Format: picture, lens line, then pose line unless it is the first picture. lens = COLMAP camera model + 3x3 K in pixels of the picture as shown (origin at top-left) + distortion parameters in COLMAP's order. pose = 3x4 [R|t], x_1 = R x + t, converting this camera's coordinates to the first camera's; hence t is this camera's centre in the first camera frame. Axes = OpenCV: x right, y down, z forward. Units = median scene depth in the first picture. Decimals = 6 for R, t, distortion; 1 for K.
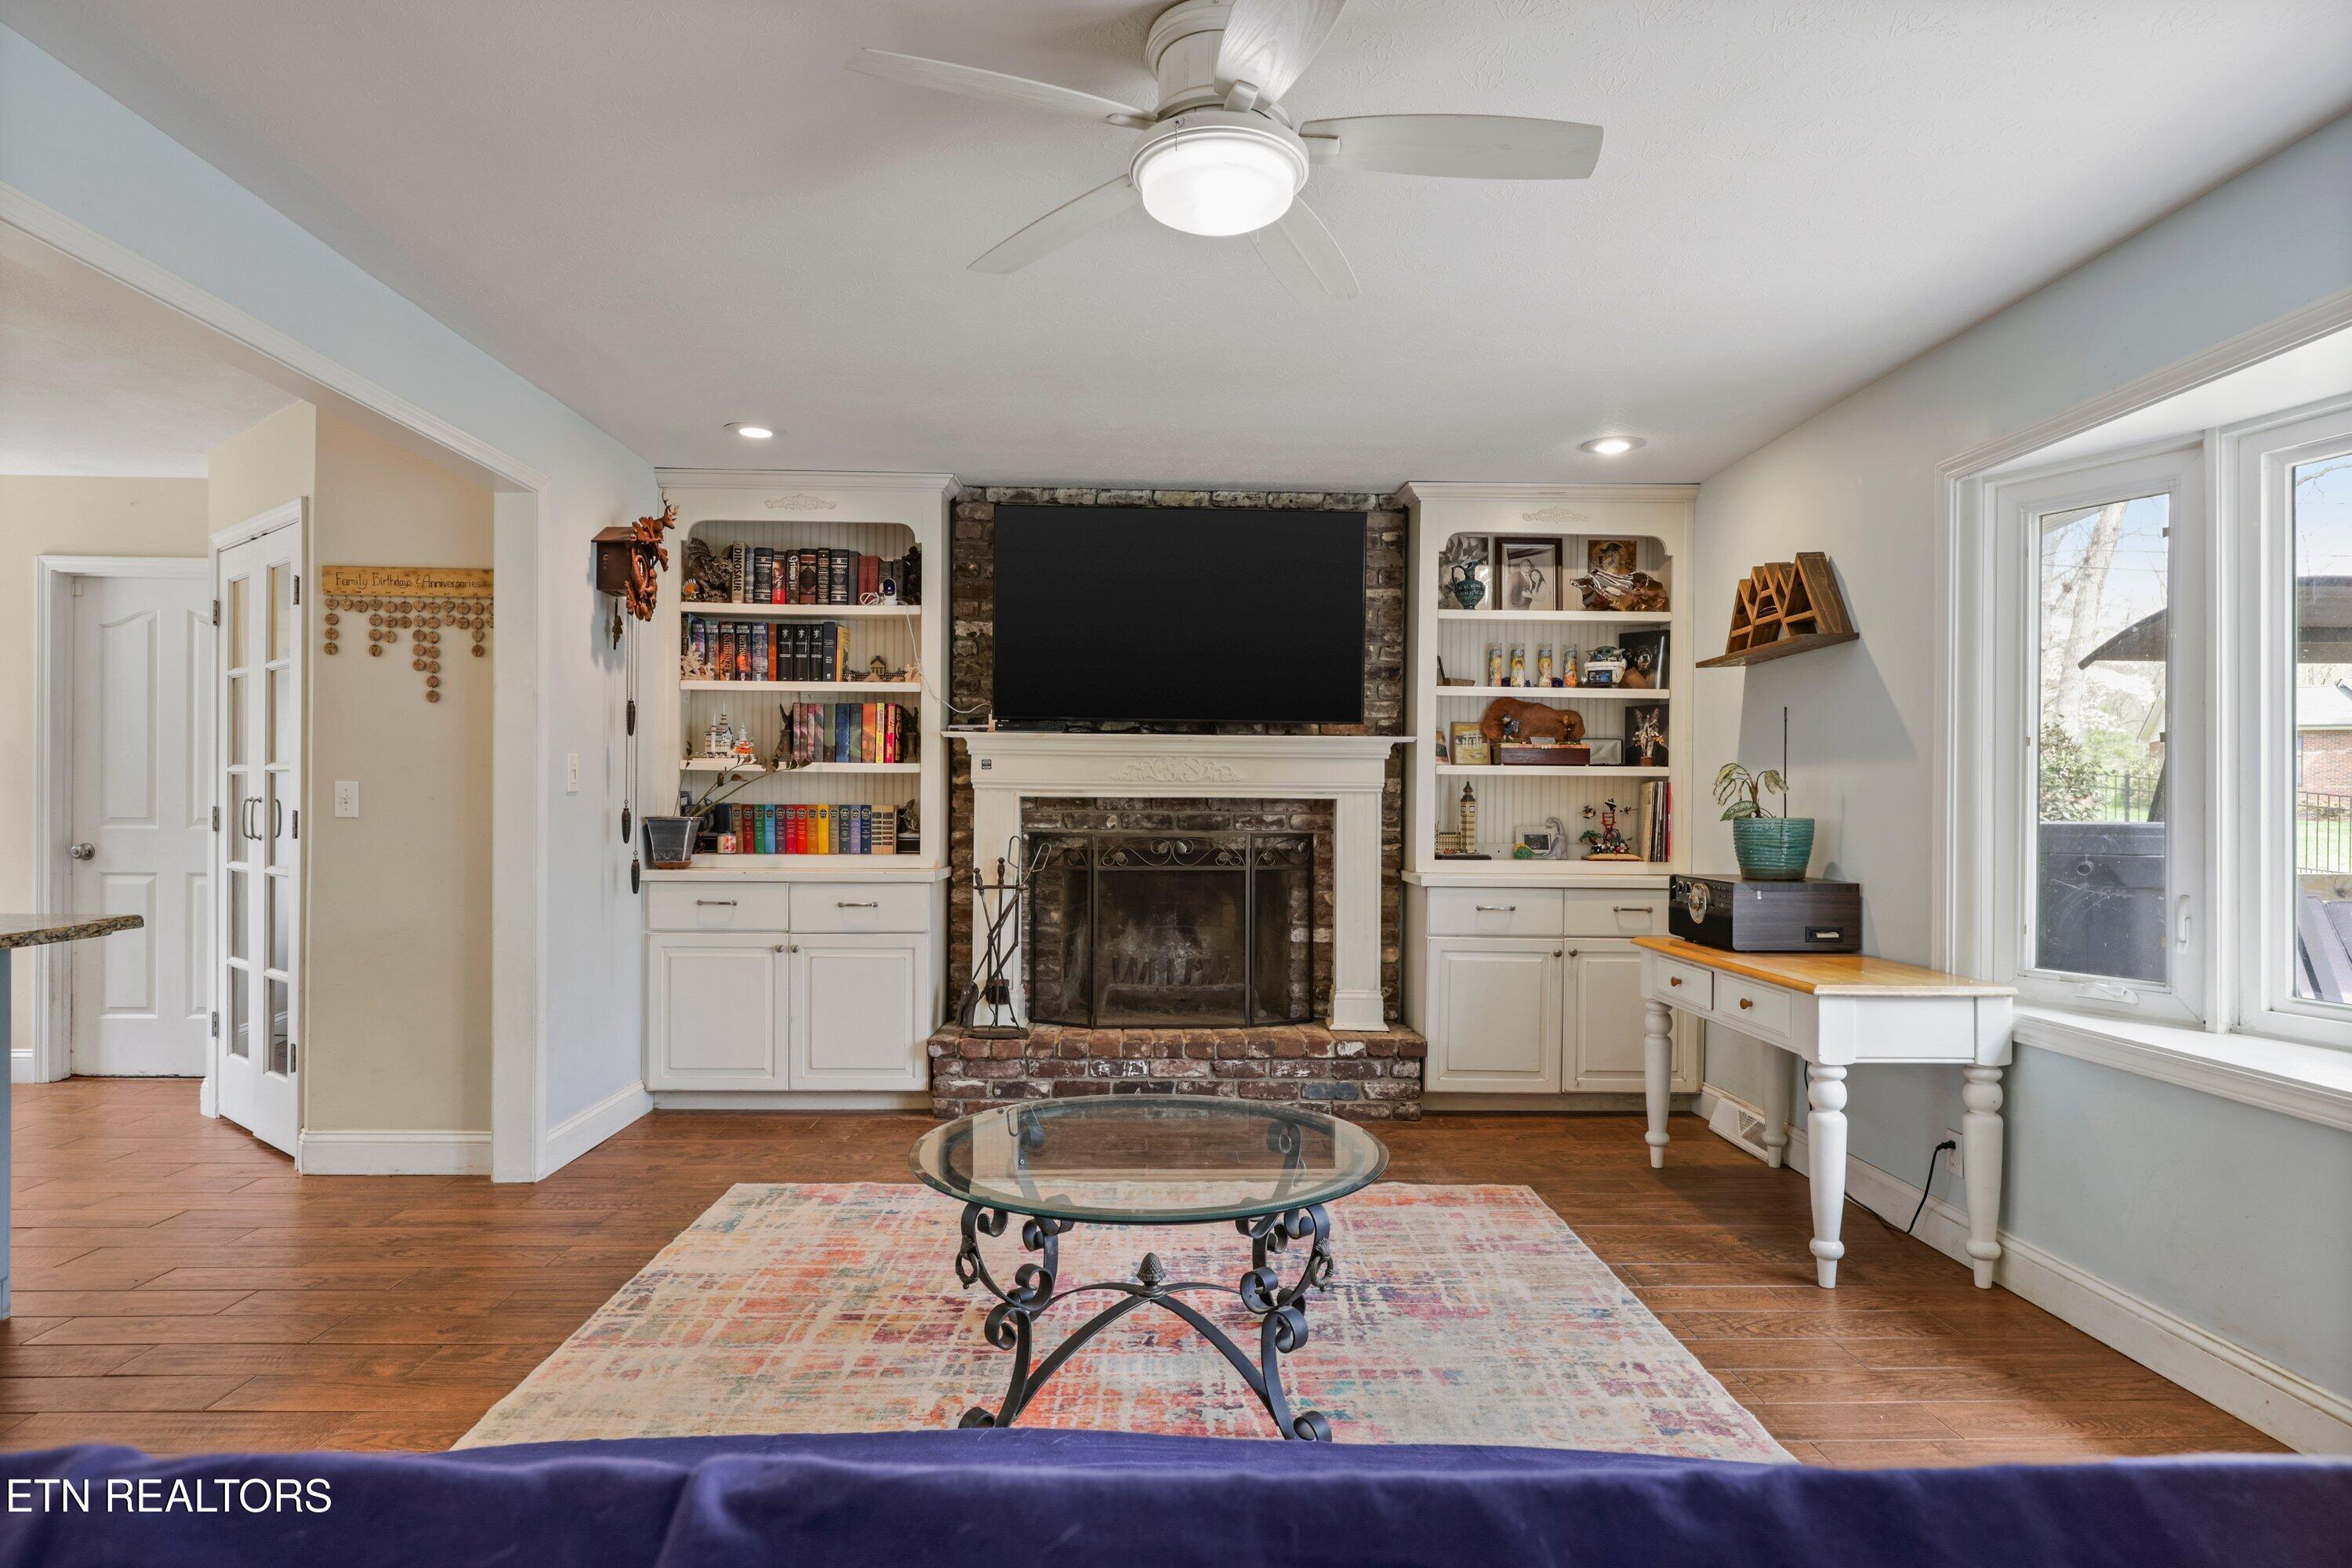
lens RADIAL K [[1329.1, 0, 1171.0], [0, 1329.1, 801.9], [0, 0, 1]] dist [0.001525, -0.004242]
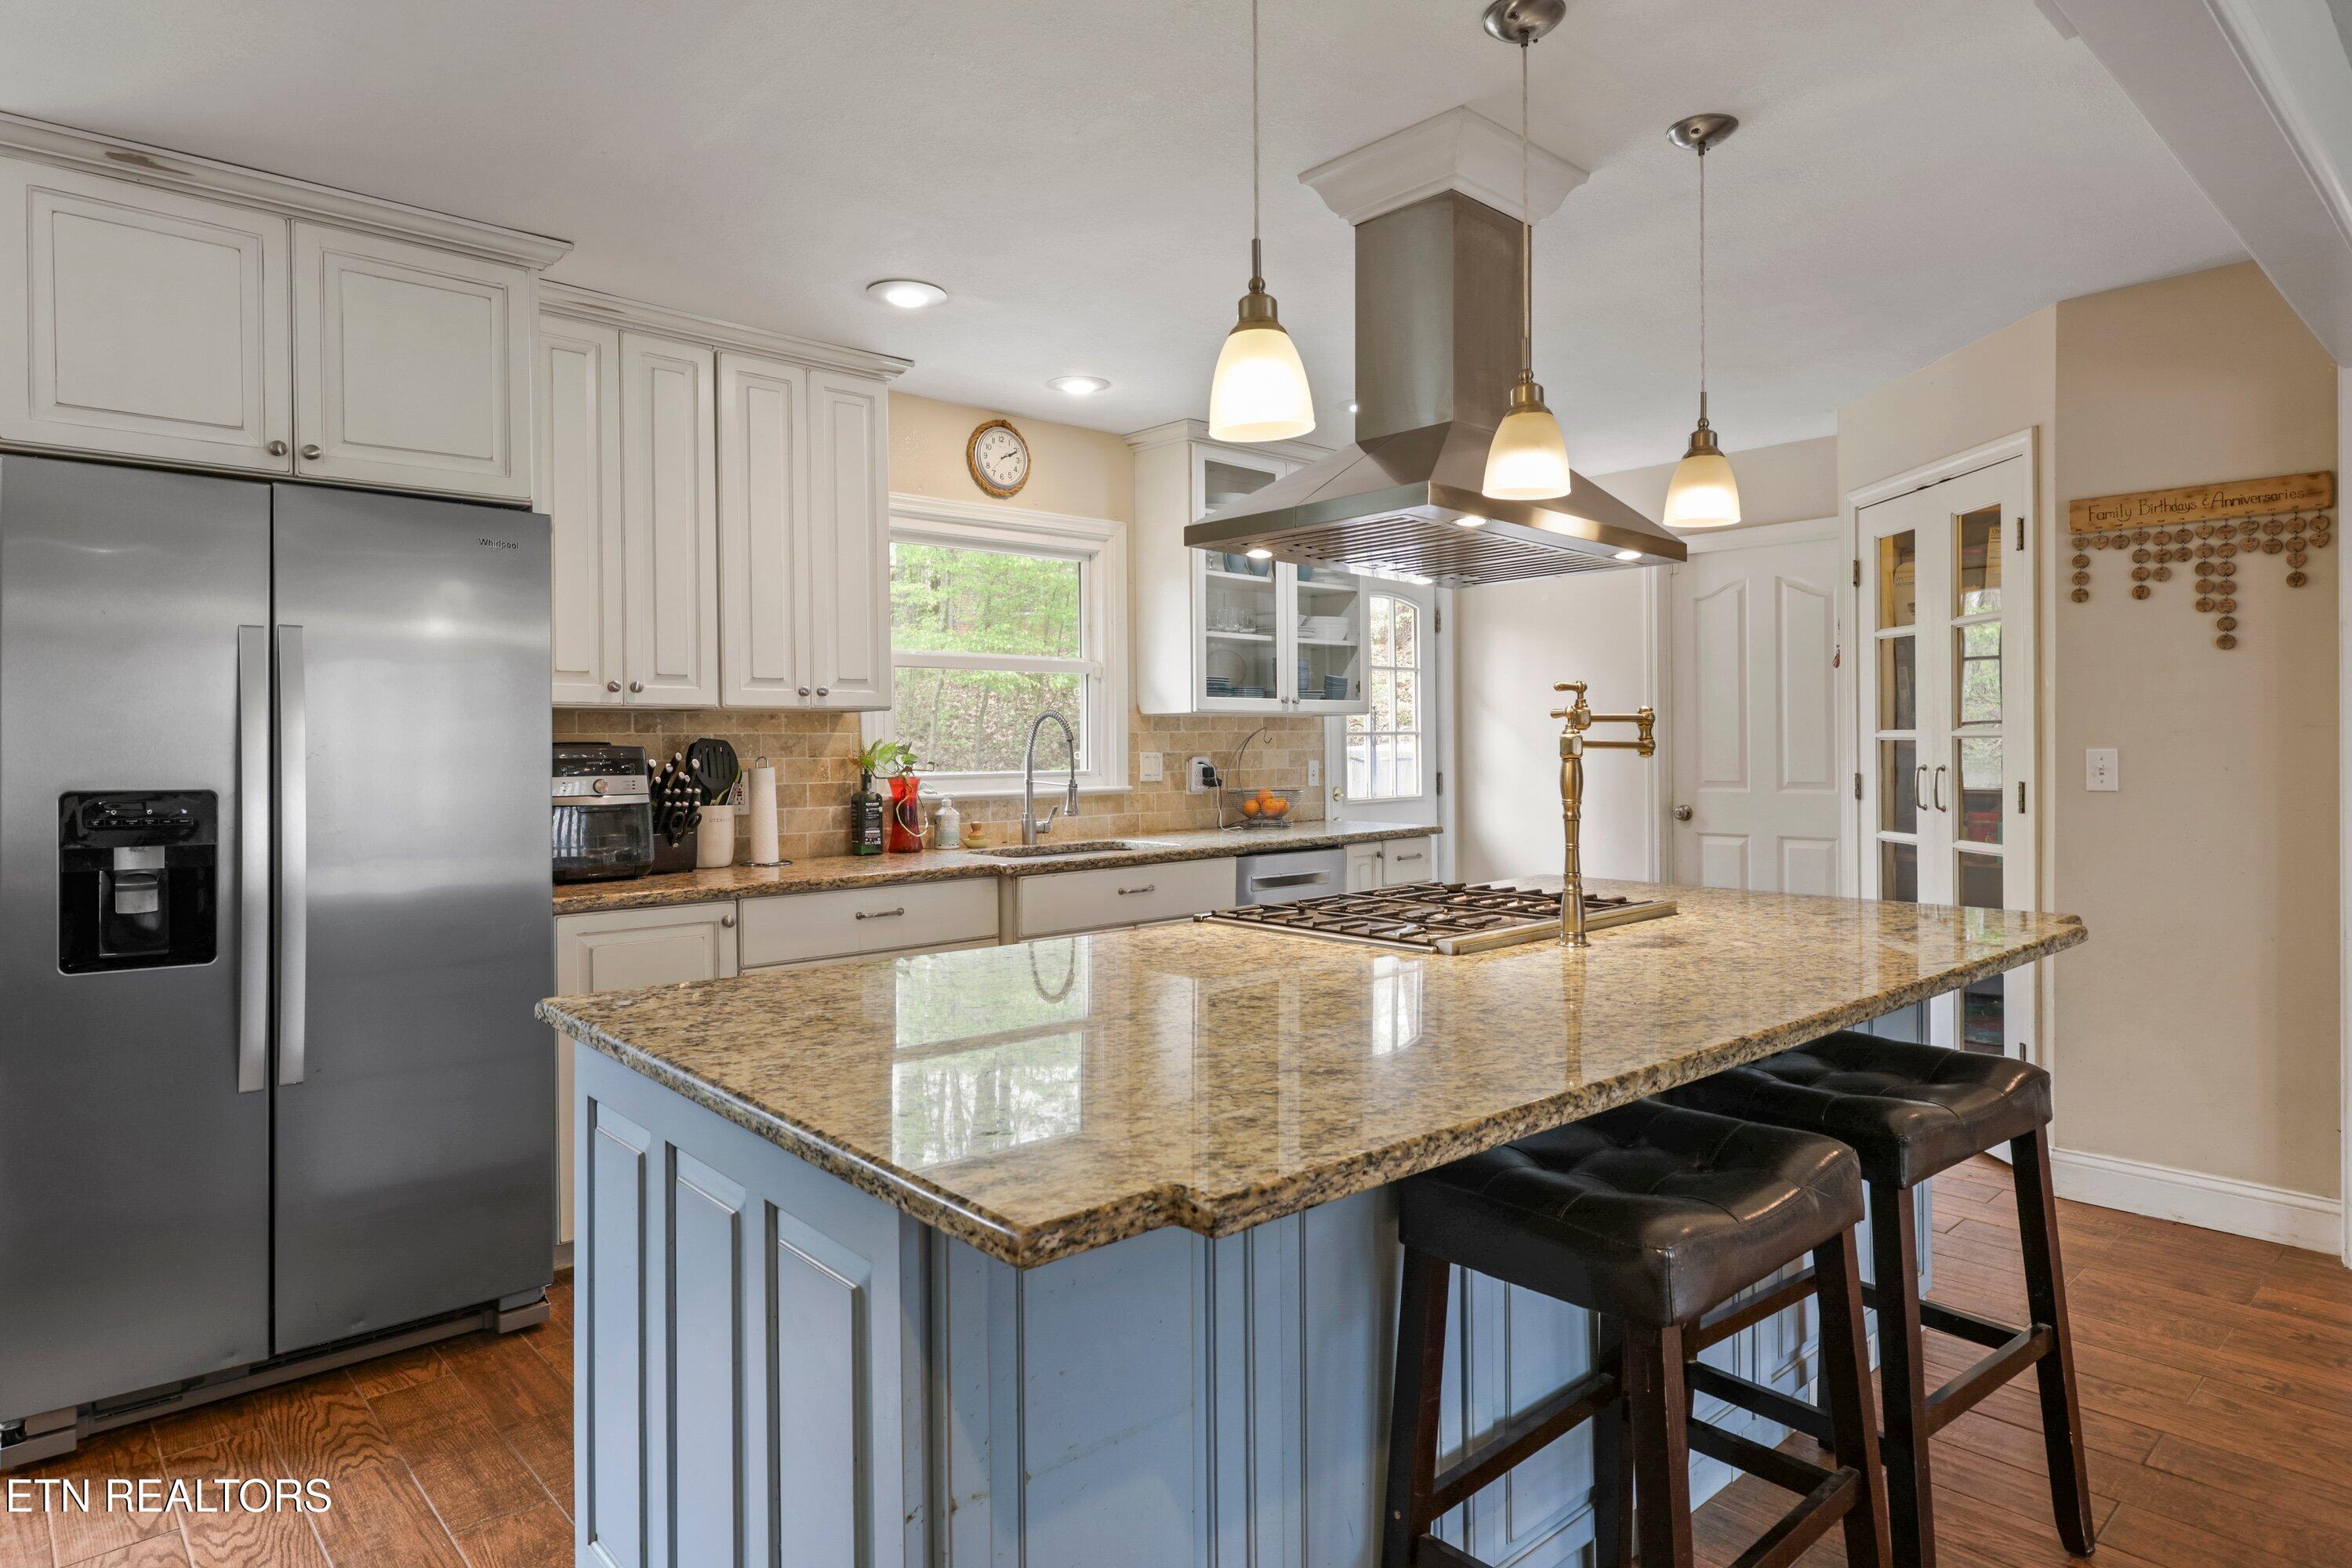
lens RADIAL K [[1329.1, 0, 1156.6], [0, 1329.1, 766.2], [0, 0, 1]] dist [0.001525, -0.004242]
pose [[0.647020, -0.004238, -0.762462, -0.291316], [0.017925, 0.999793, 0.009653, -0.018903], [0.762263, -0.019913, 0.646961, -0.014509]]
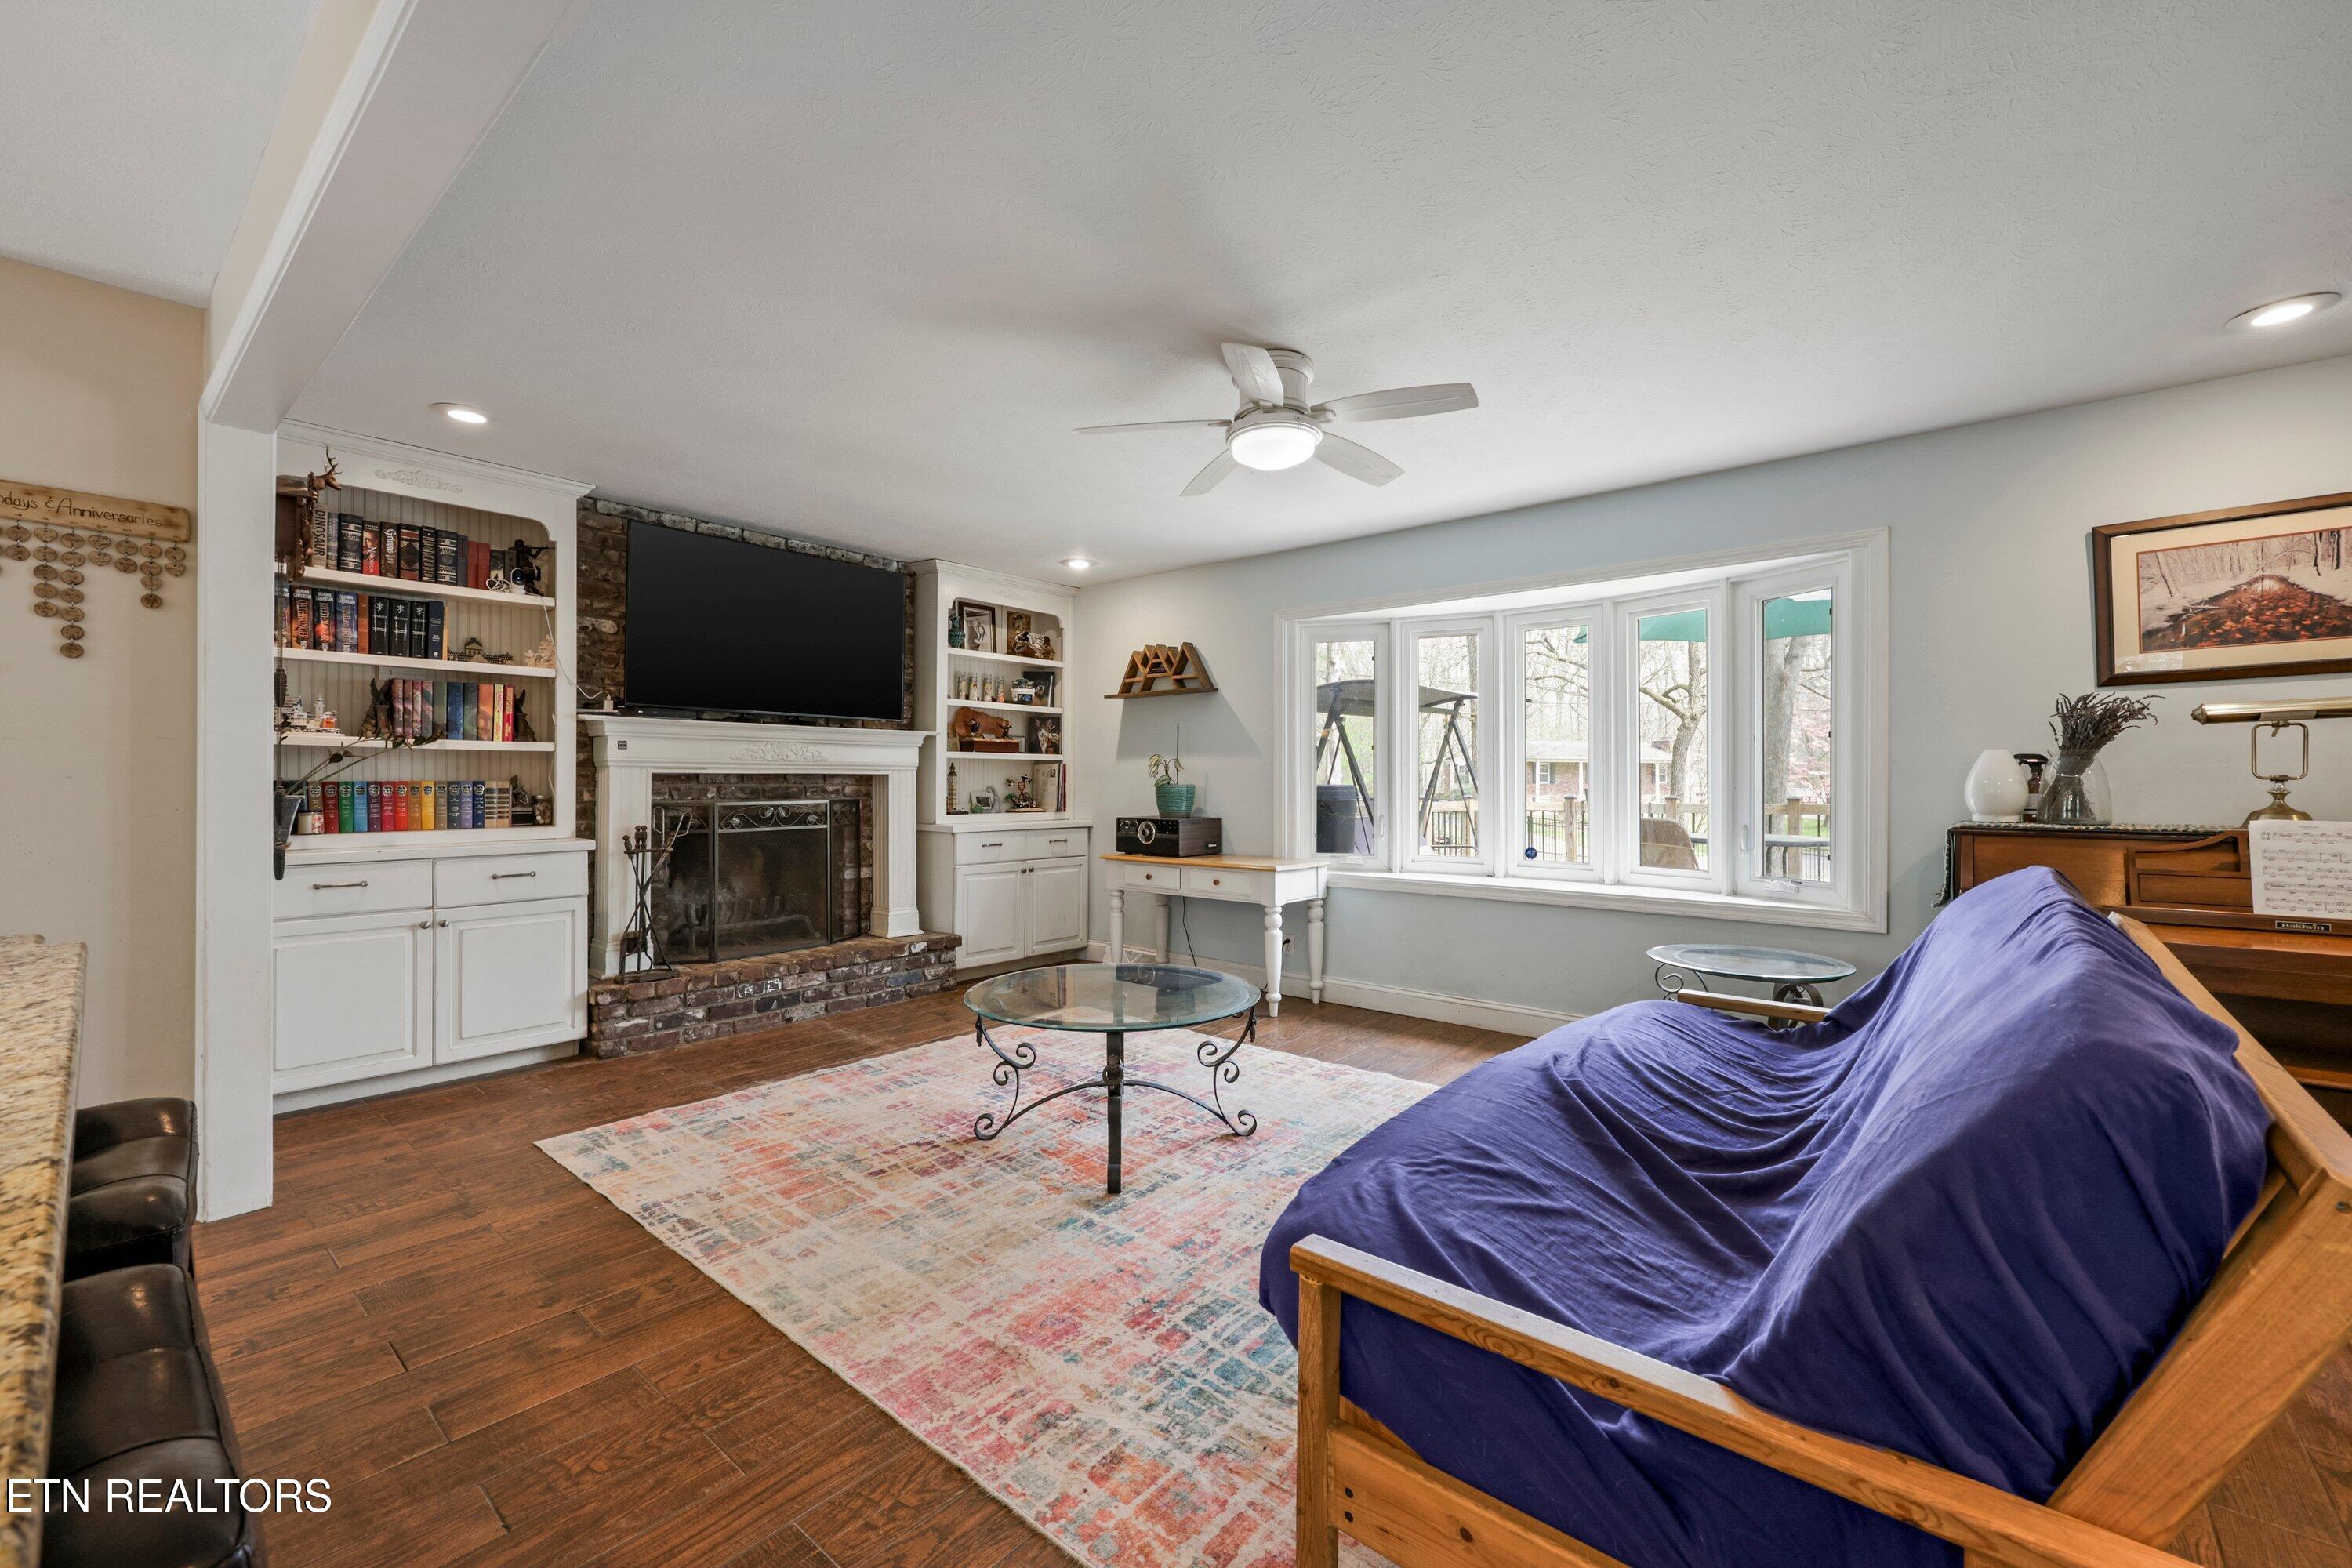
lens RADIAL K [[968.4, 0, 1183.9], [0, 968.4, 775.0], [0, 0, 1]] dist [0.000354, 0.000674]
pose [[0.658280, -0.002980, 0.752767, -0.447275], [0.001905, 0.999996, 0.002293, -0.003257], [-0.752770, -0.000075, 0.658283, 0.086117]]
